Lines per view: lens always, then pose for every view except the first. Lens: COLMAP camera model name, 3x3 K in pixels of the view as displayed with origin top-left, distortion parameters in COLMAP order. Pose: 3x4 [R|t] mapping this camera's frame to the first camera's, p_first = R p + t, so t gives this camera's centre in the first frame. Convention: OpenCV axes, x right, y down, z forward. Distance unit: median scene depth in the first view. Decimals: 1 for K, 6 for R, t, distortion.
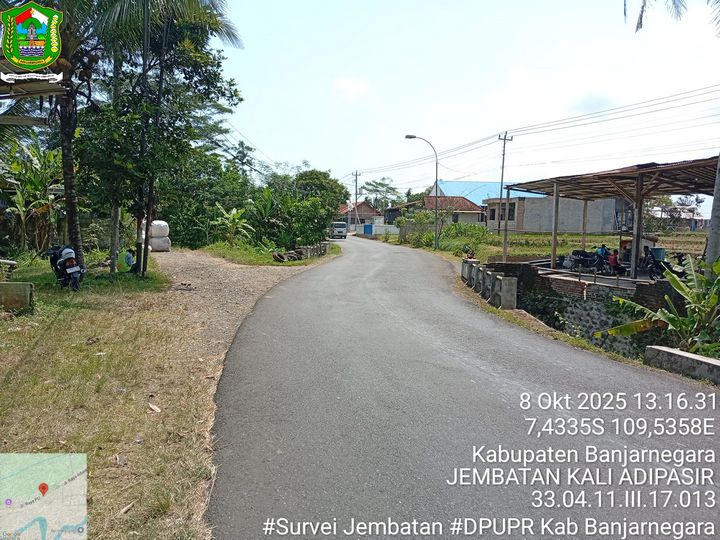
lens RADIAL K [[540.3, 0, 359.3], [0, 540.3, 273.9], [0, 0, 1]] dist [0.089058, -0.195774]
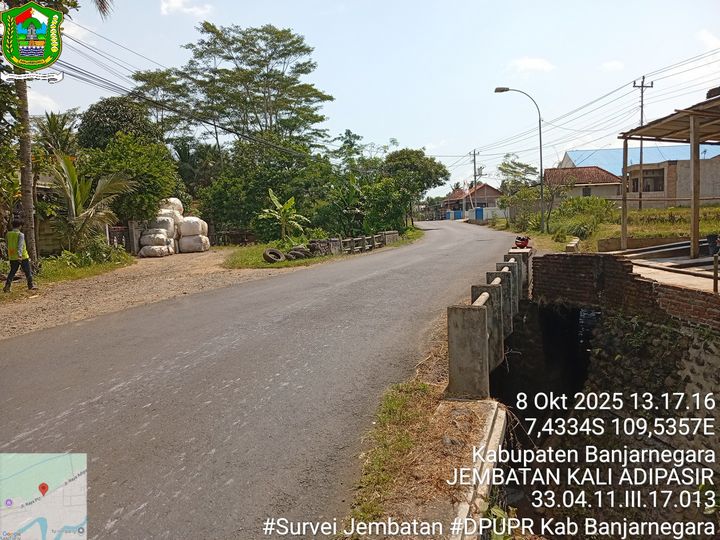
lens RADIAL K [[540.3, 0, 359.3], [0, 540.3, 273.9], [0, 0, 1]] dist [0.089058, -0.195774]
pose [[0.965561, -0.032586, -0.258127, 0.064138], [0.036965, 0.999243, 0.012128, -0.004685], [0.257537, -0.021252, 0.966035, 0.134599]]
